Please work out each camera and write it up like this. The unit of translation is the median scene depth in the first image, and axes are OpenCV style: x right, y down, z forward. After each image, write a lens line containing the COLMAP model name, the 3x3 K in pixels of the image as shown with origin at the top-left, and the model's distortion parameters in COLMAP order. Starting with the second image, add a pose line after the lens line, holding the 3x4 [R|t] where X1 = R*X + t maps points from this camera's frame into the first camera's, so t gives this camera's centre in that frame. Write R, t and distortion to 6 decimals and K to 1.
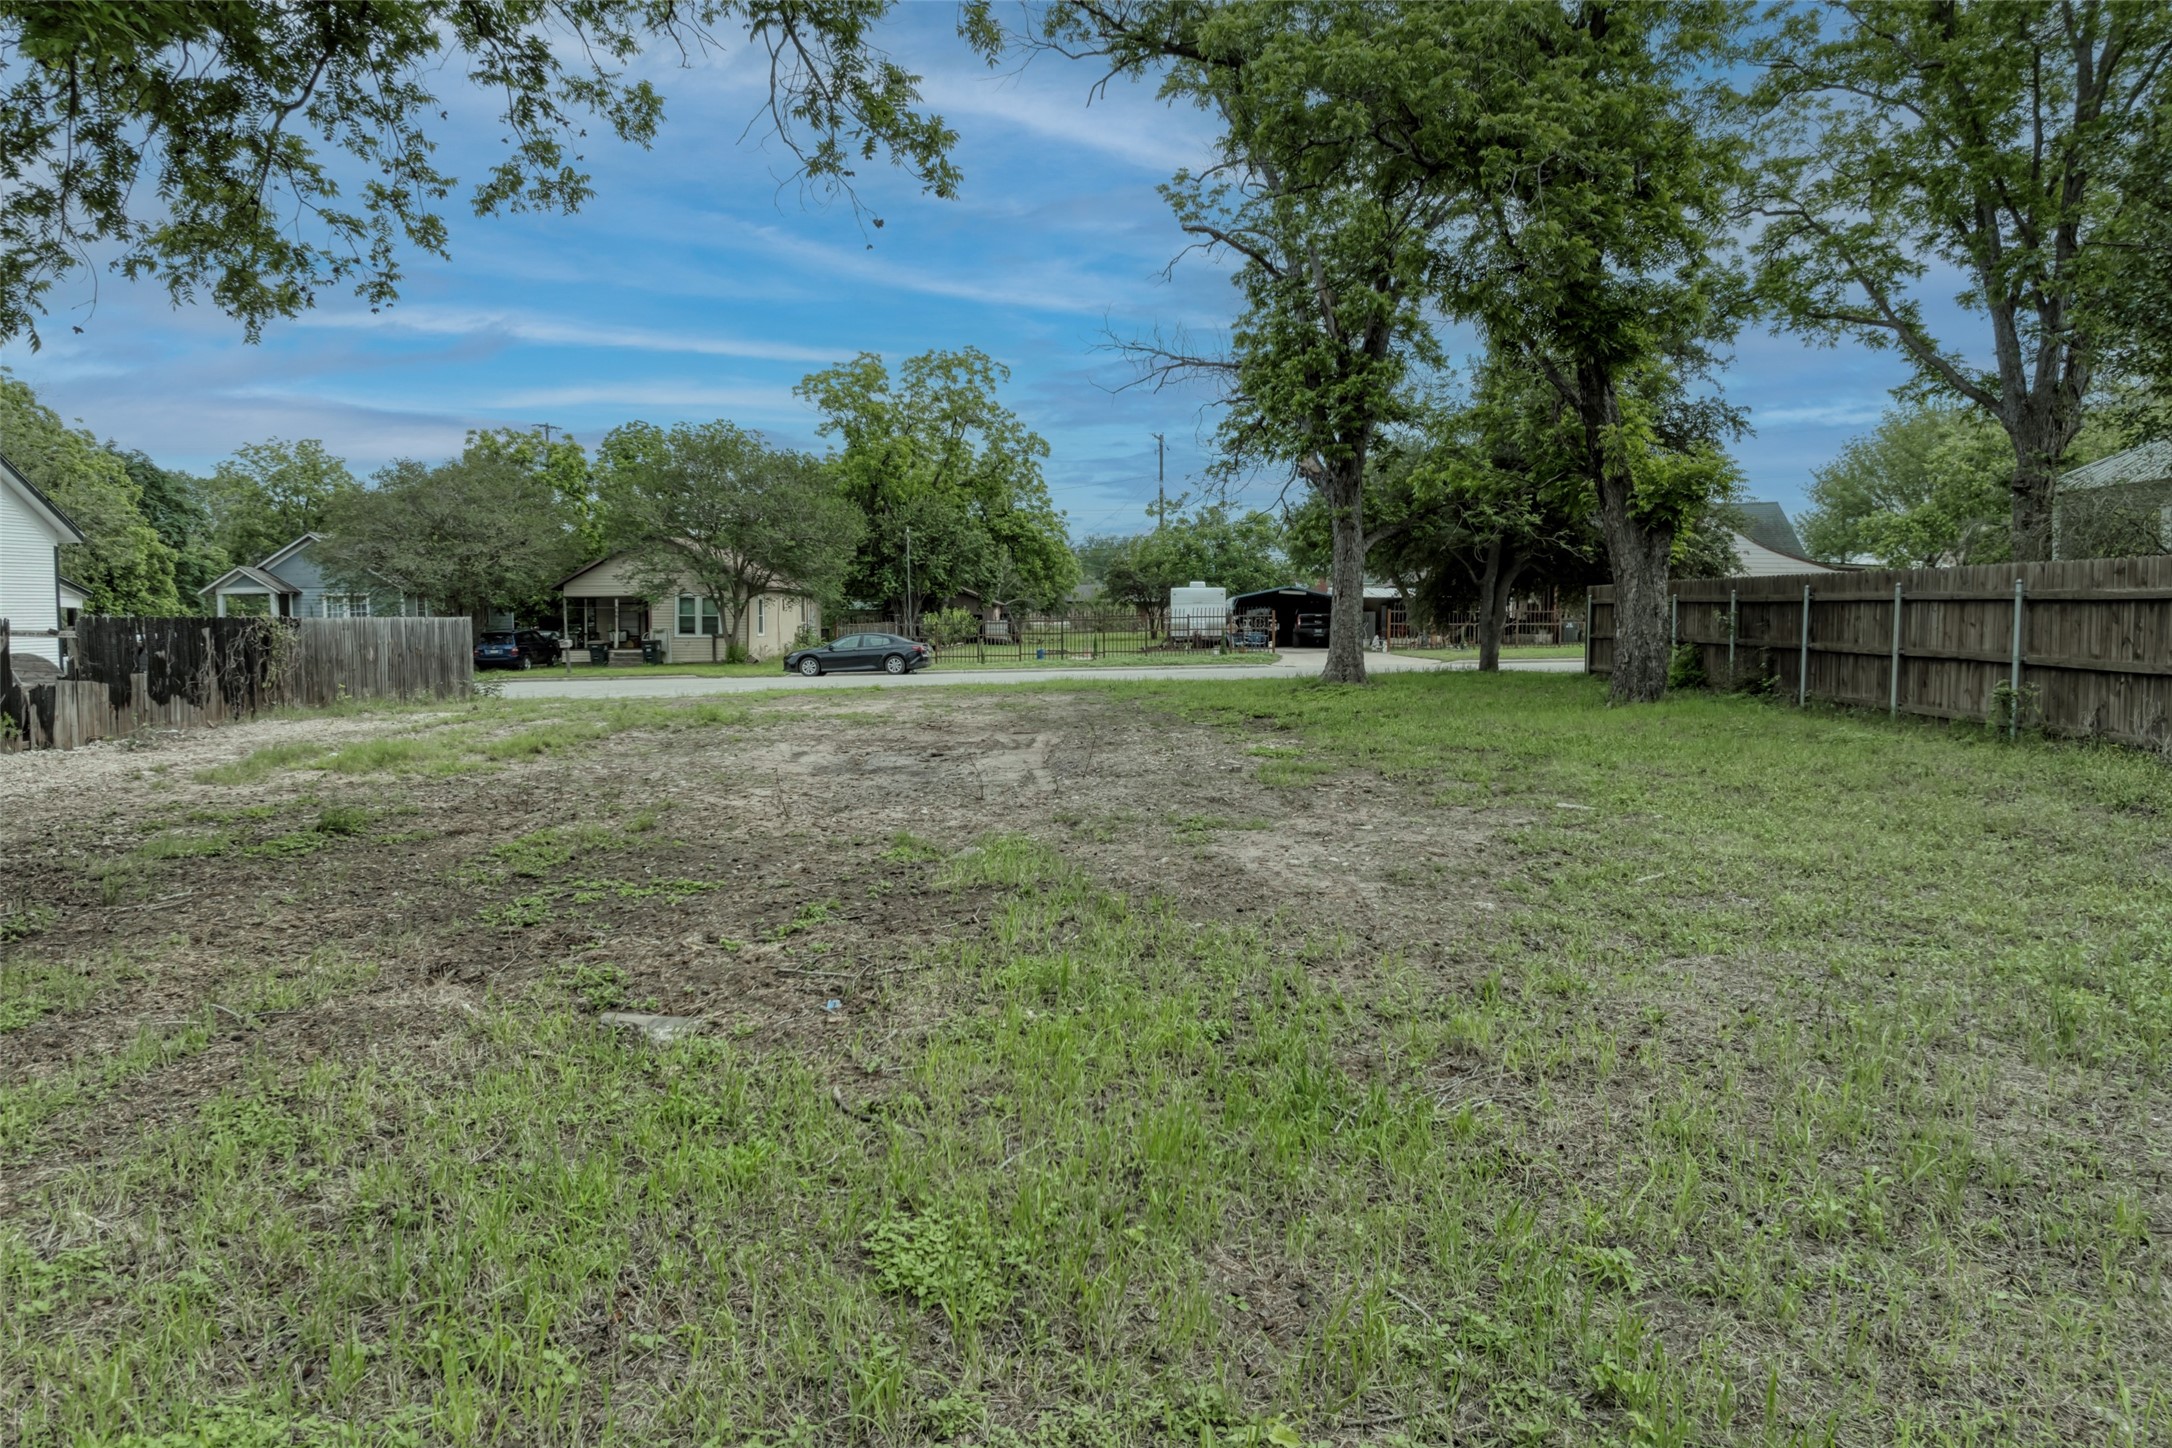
lens RADIAL K [[1515.0, 0, 1088.9], [0, 1515.0, 725.2], [0, 0, 1]] dist [-0.031963, 0.012103]
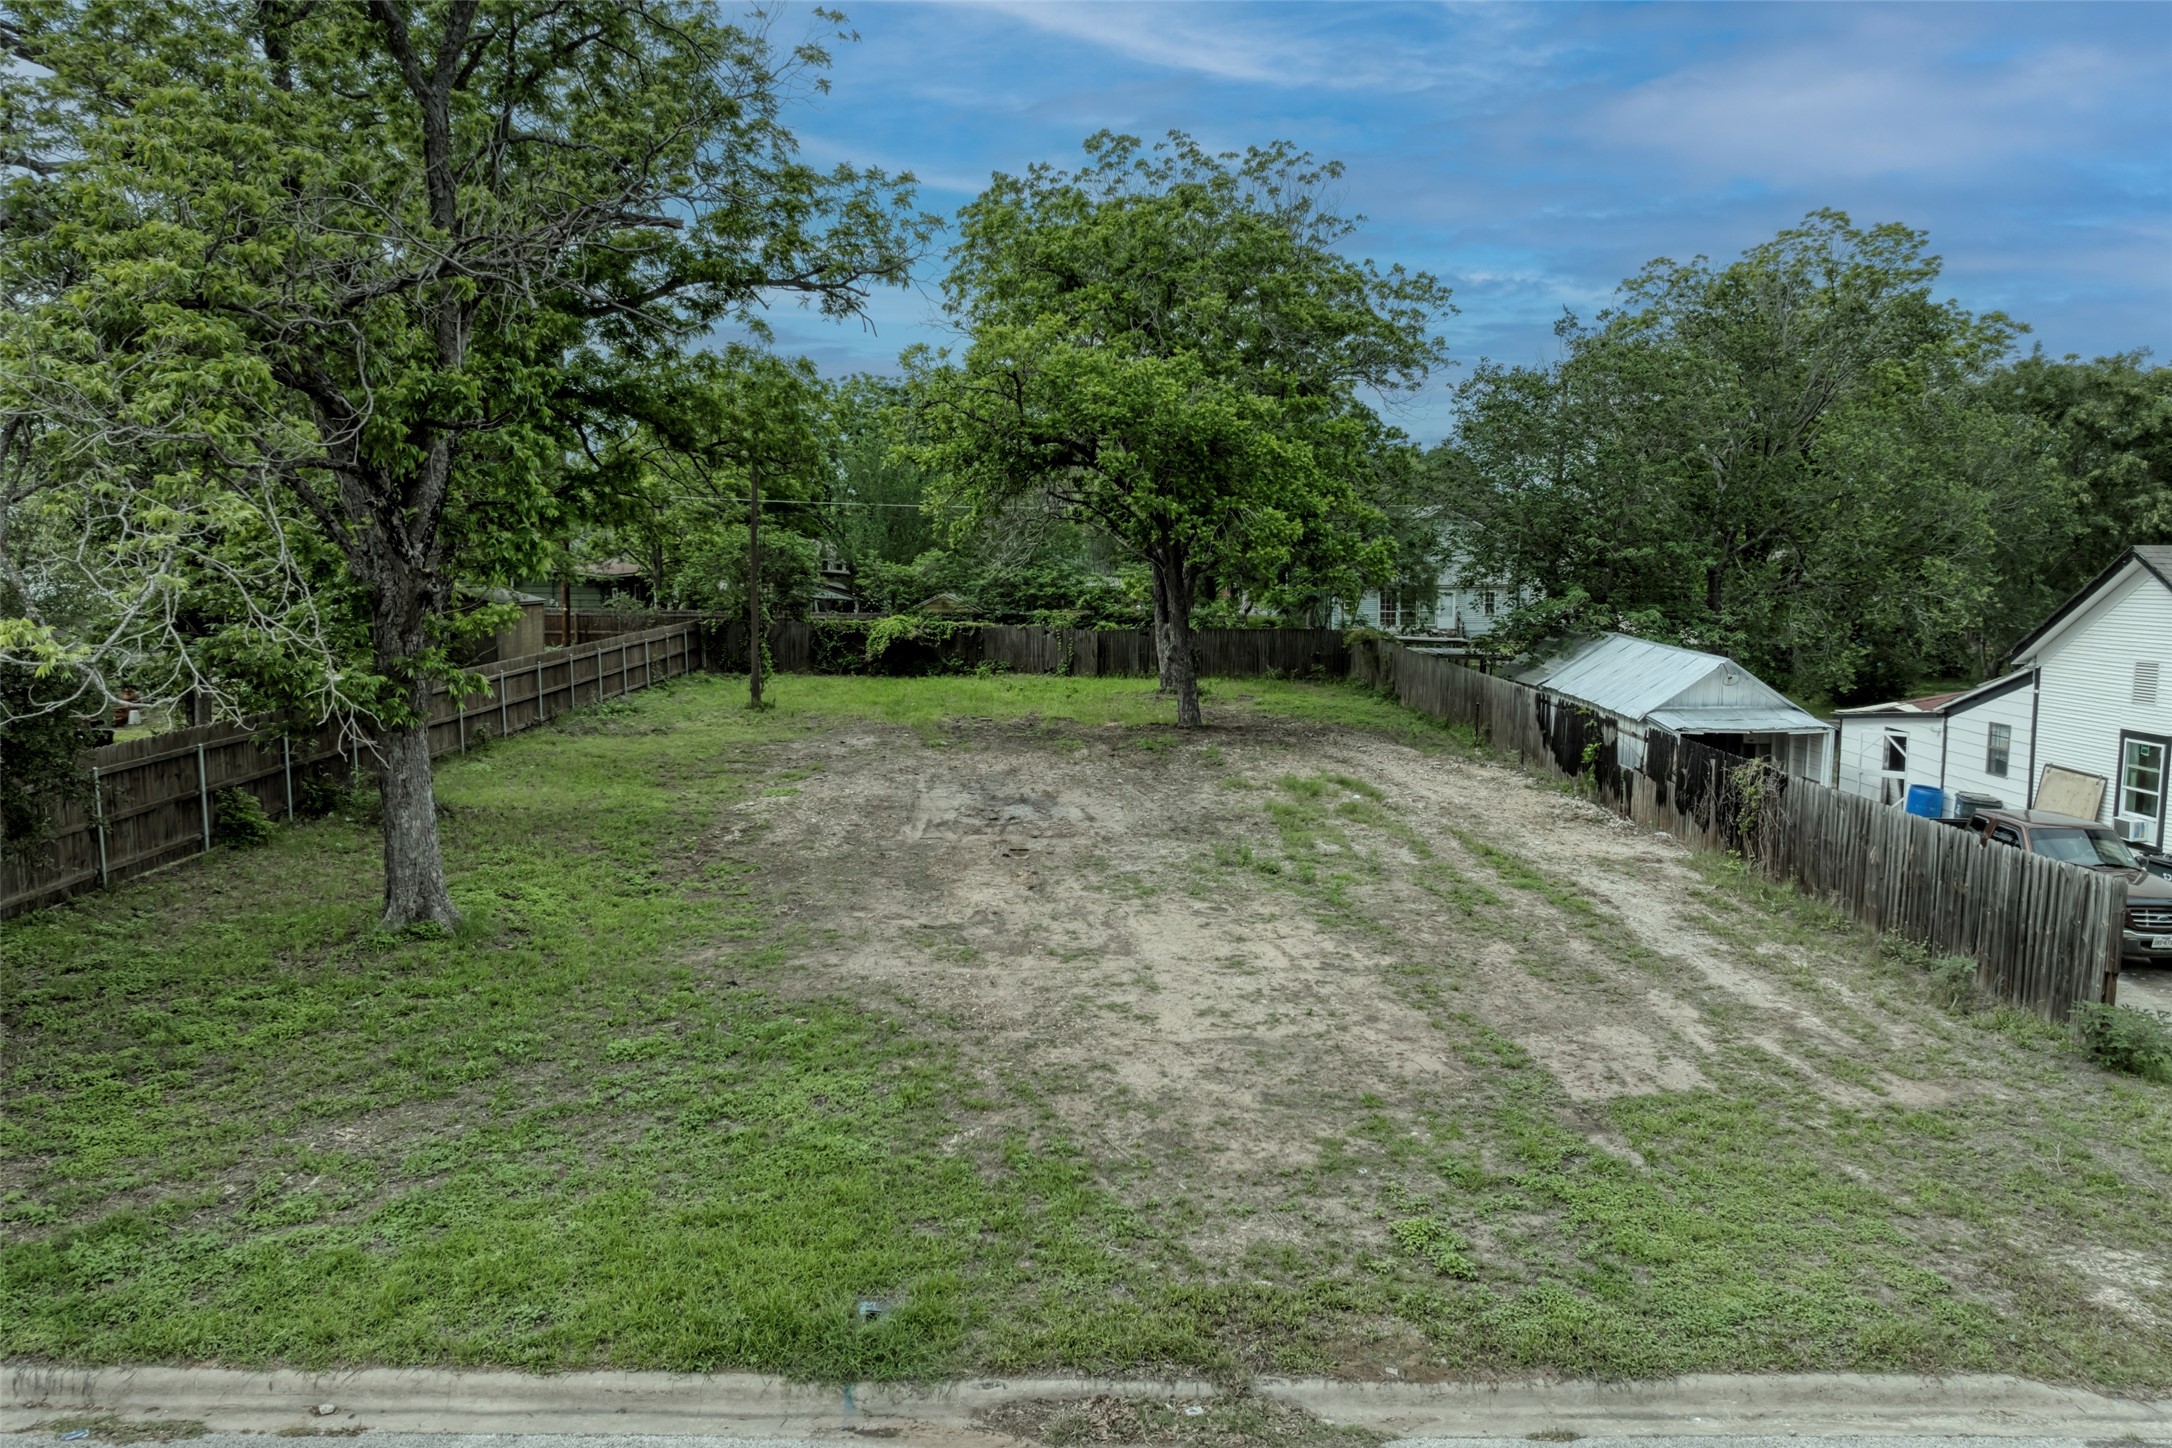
lens RADIAL K [[1515.0, 0, 1089.0], [0, 1515.0, 736.9], [0, 0, 1]] dist [-0.031963, 0.012103]
pose [[-0.998253, 0.002666, -0.059022, -0.107110], [-0.009313, 0.979393, 0.201749, -0.338772], [0.058343, 0.201946, -0.977657, 2.351138]]
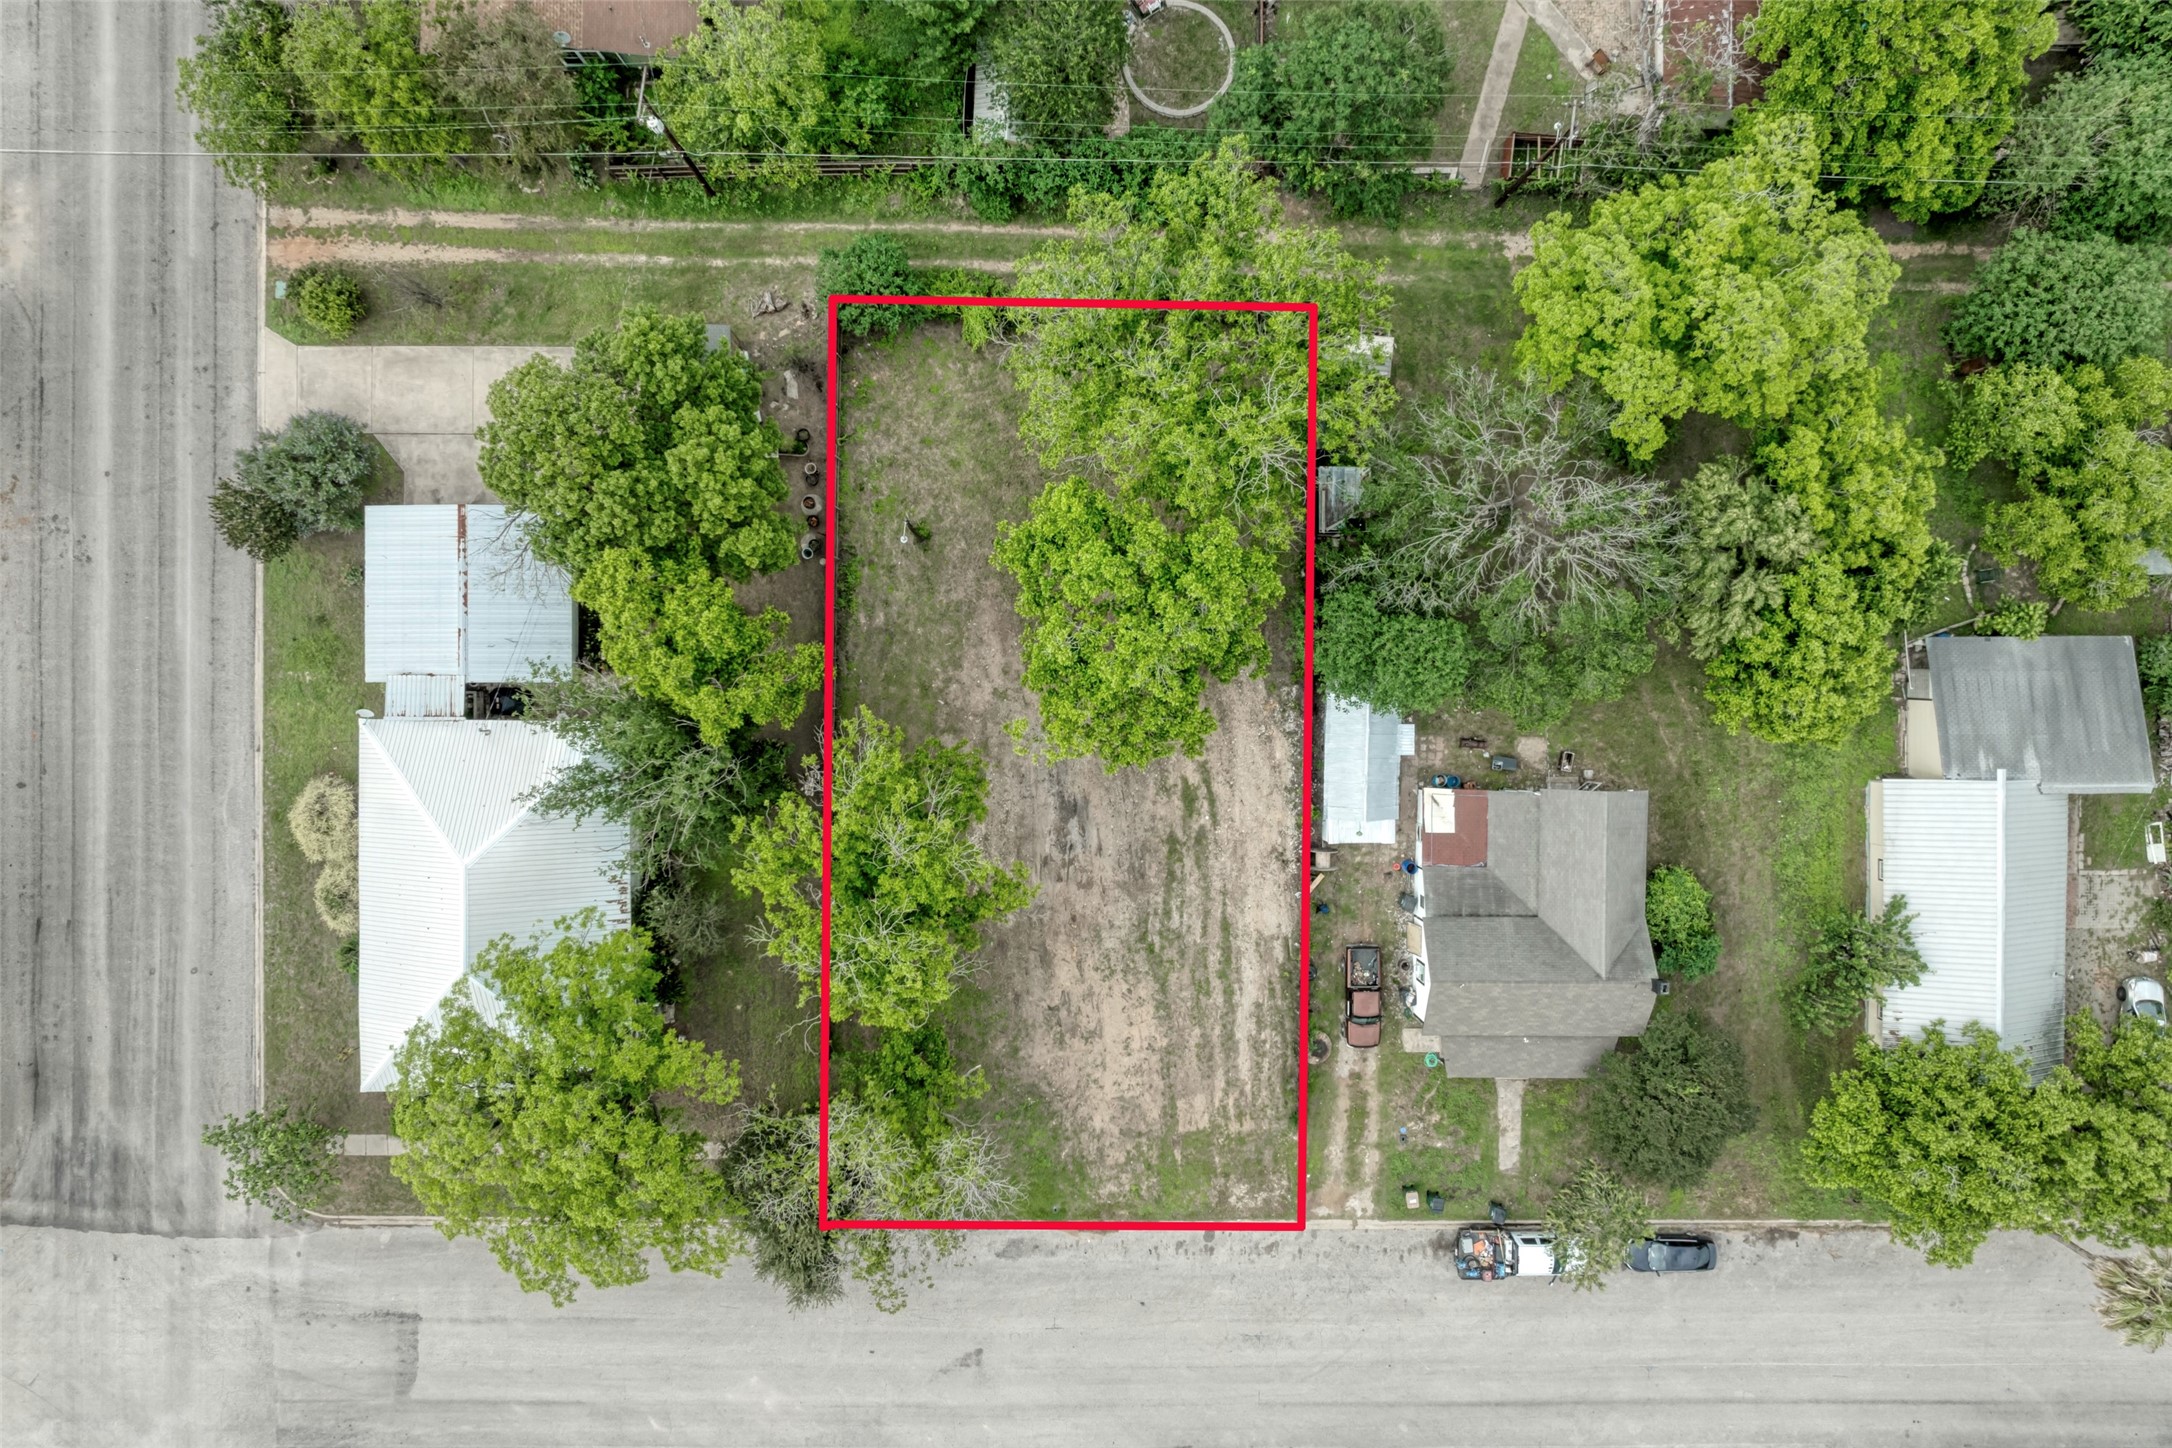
lens RADIAL K [[1515.0, 0, 1090.9], [0, 1515.0, 720.0], [0, 0, 1]] dist [-0.031963, 0.012103]
pose [[-0.999855, 0.016709, -0.003142, -0.162269], [-0.004609, -0.088490, 0.996066, -3.725347], [0.016365, 0.995937, 0.088555, 0.330143]]
